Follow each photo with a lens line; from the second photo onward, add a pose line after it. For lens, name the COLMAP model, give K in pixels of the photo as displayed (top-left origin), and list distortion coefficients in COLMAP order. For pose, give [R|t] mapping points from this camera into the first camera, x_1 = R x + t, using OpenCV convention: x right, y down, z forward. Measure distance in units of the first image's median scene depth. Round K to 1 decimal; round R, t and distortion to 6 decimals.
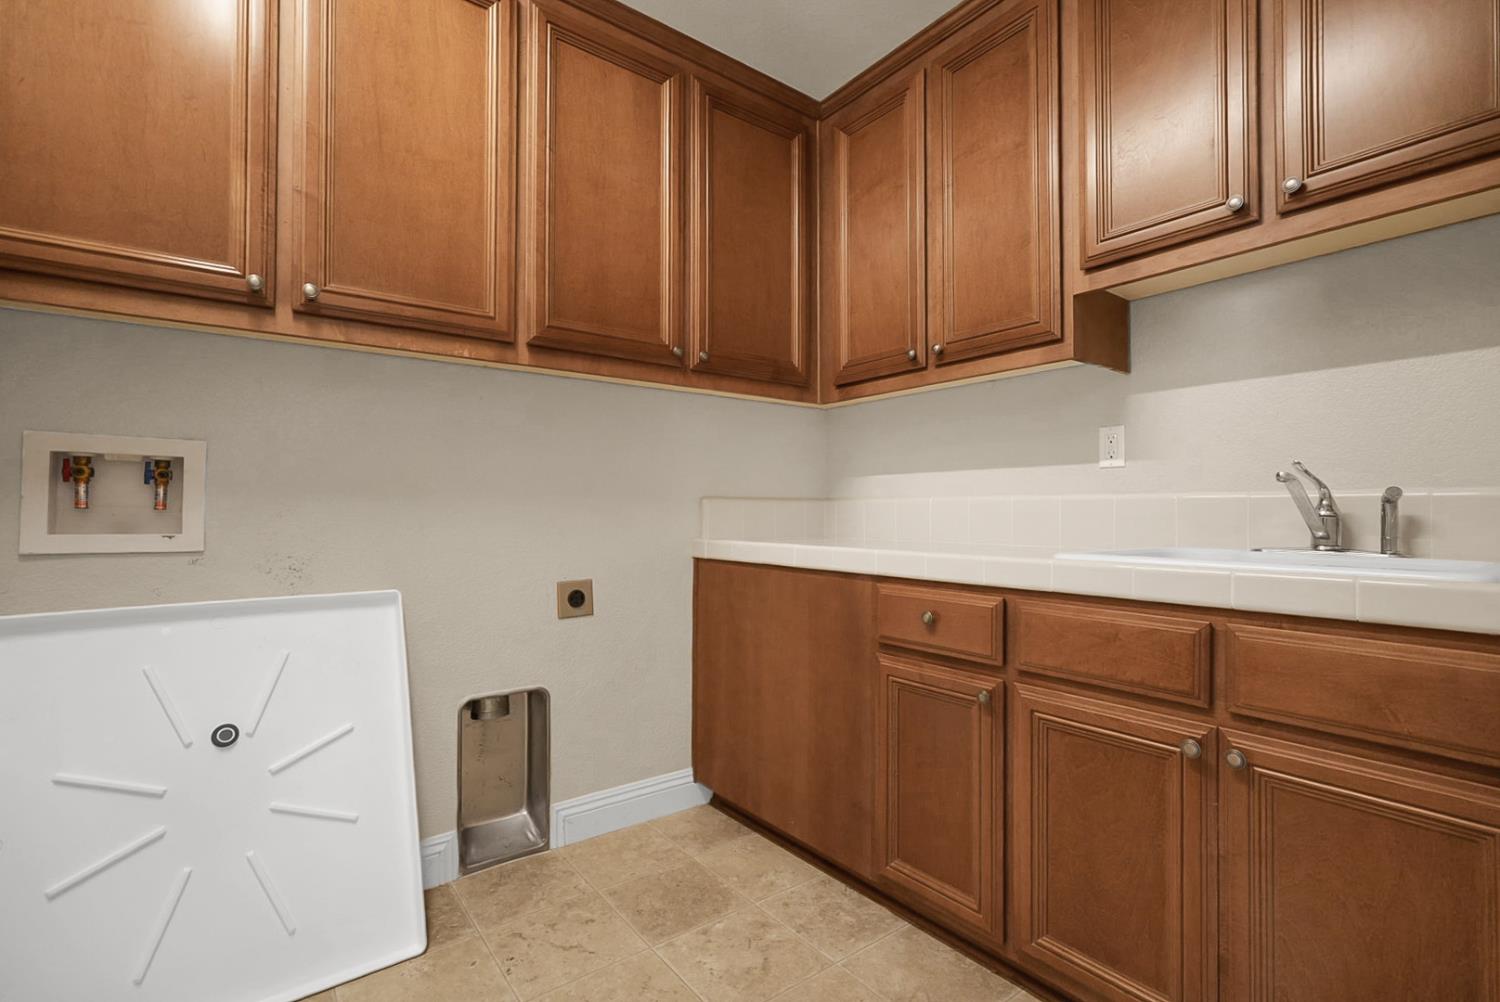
lens RADIAL K [[682.2, 0, 750.0], [0, 682.2, 501.0], [0, 0, 1]] dist [-0.006171, -0.001009]
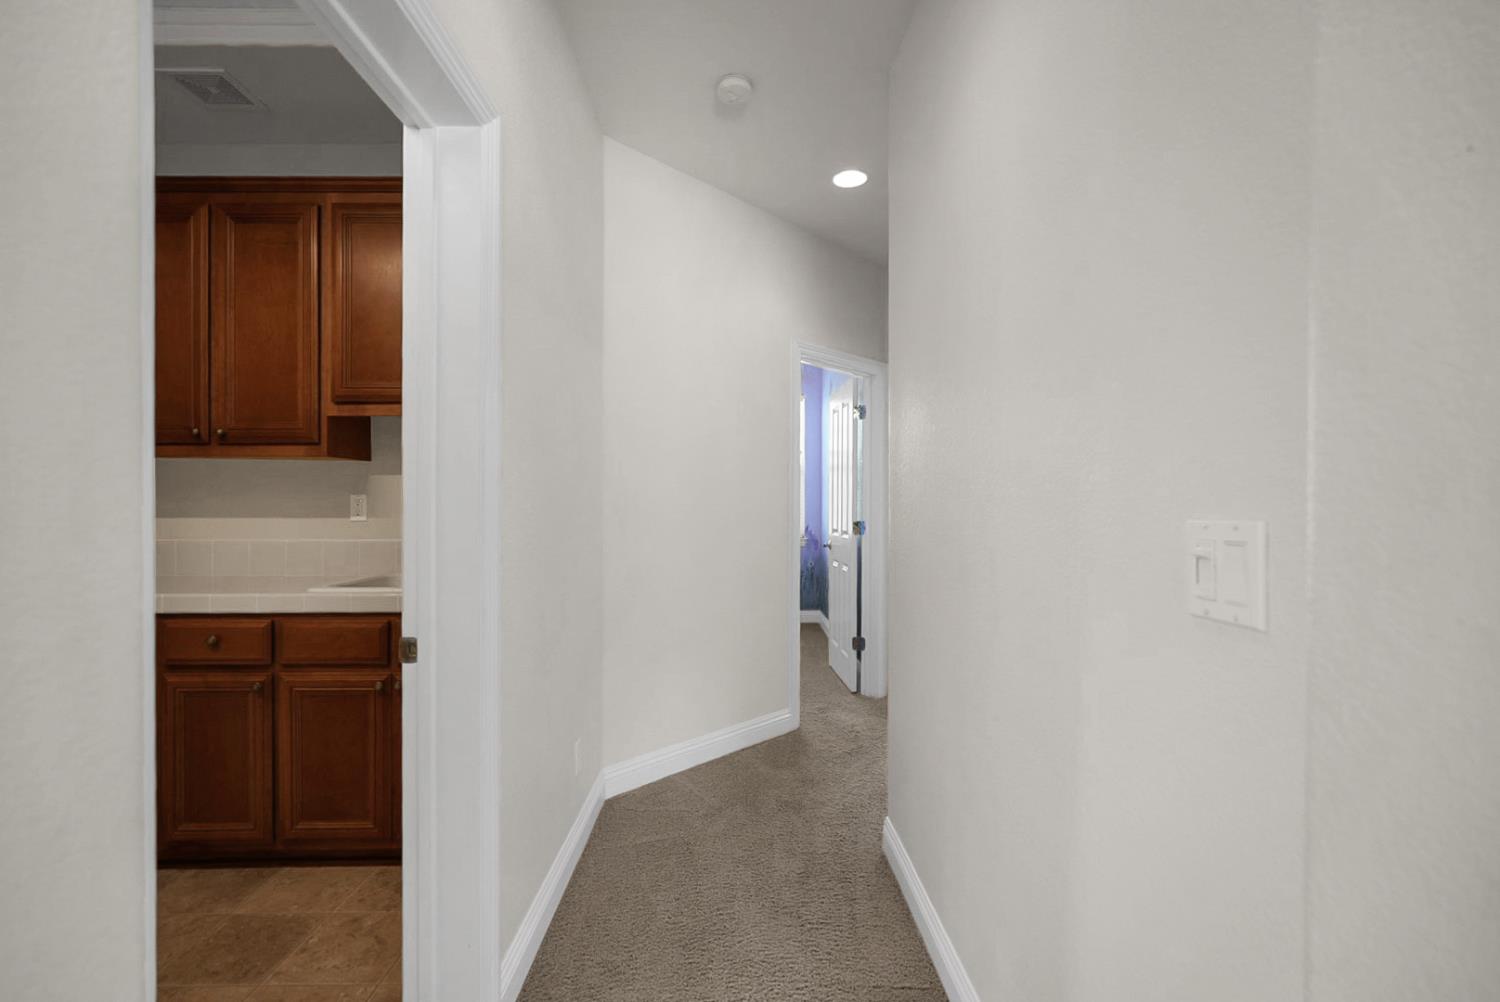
lens RADIAL K [[682.2, 0, 750.0], [0, 682.2, 501.0], [0, 0, 1]] dist [-0.006171, -0.001009]
pose [[0.595022, -0.003687, 0.803701, -0.197507], [-0.012387, 0.999829, 0.013757, -0.144623], [-0.803614, -0.018141, 0.594875, -0.699960]]
